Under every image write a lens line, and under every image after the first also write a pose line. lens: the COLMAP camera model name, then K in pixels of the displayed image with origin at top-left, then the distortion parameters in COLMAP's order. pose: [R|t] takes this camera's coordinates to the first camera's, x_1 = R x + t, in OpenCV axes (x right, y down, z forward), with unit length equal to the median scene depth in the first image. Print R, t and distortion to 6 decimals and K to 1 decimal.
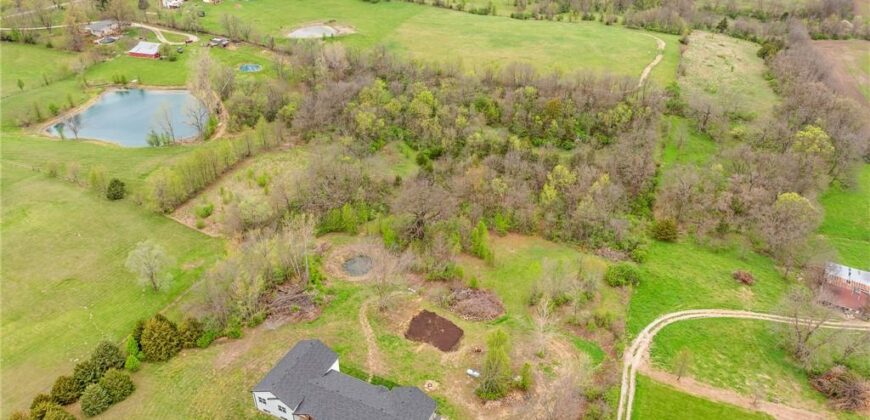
lens RADIAL K [[609.3, 0, 436.8], [0, 609.3, 209.6], [0, 0, 1]] dist [-0.033583, 0.000390]
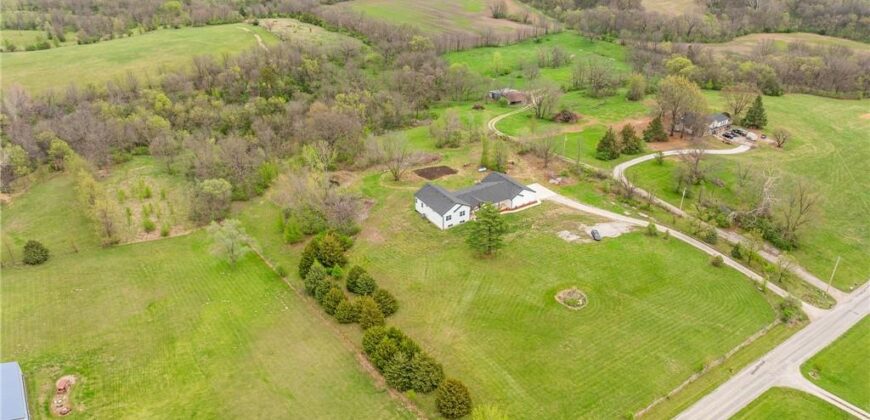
lens RADIAL K [[609.3, 0, 438.4], [0, 609.3, 211.2], [0, 0, 1]] dist [-0.033583, 0.000390]
pose [[0.521295, -0.410052, 0.748405, -1.173426], [0.443078, 0.879574, 0.173297, 0.028787], [-0.729338, 0.241263, 0.640202, 0.058404]]
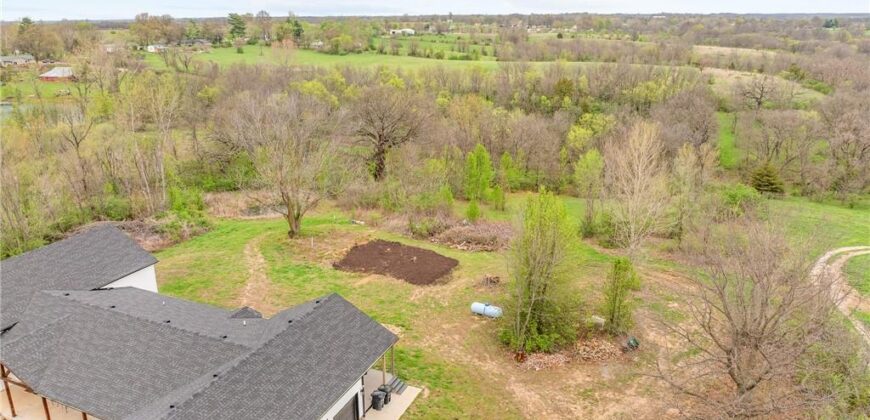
lens RADIAL K [[609.3, 0, 438.6], [0, 609.3, 208.9], [0, 0, 1]] dist [-0.033583, 0.000390]
pose [[0.999299, -0.013733, 0.034827, 0.012444], [0.021372, 0.973072, -0.229509, 0.273324], [-0.030737, 0.230093, 0.972683, 0.533049]]
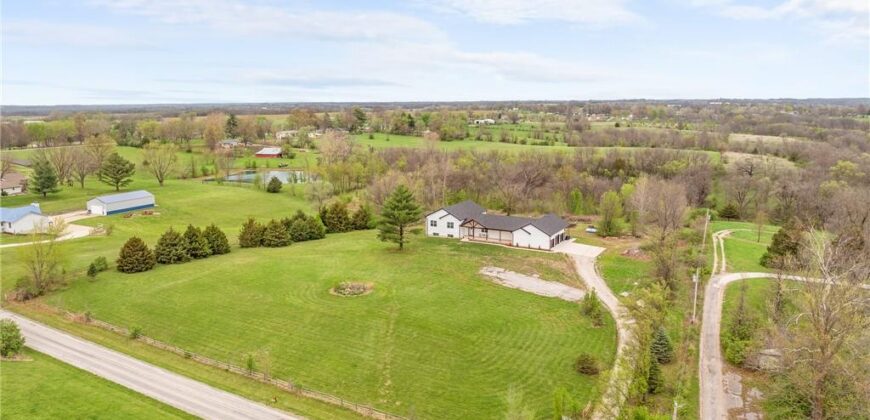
lens RADIAL K [[609.3, 0, 436.4], [0, 609.3, 210.0], [0, 0, 1]] dist [-0.033583, 0.000390]
pose [[0.998169, 0.005576, -0.060231, -0.170643], [-0.026565, 0.934985, -0.353691, 0.629840], [0.054343, 0.354644, 0.933421, -0.193179]]
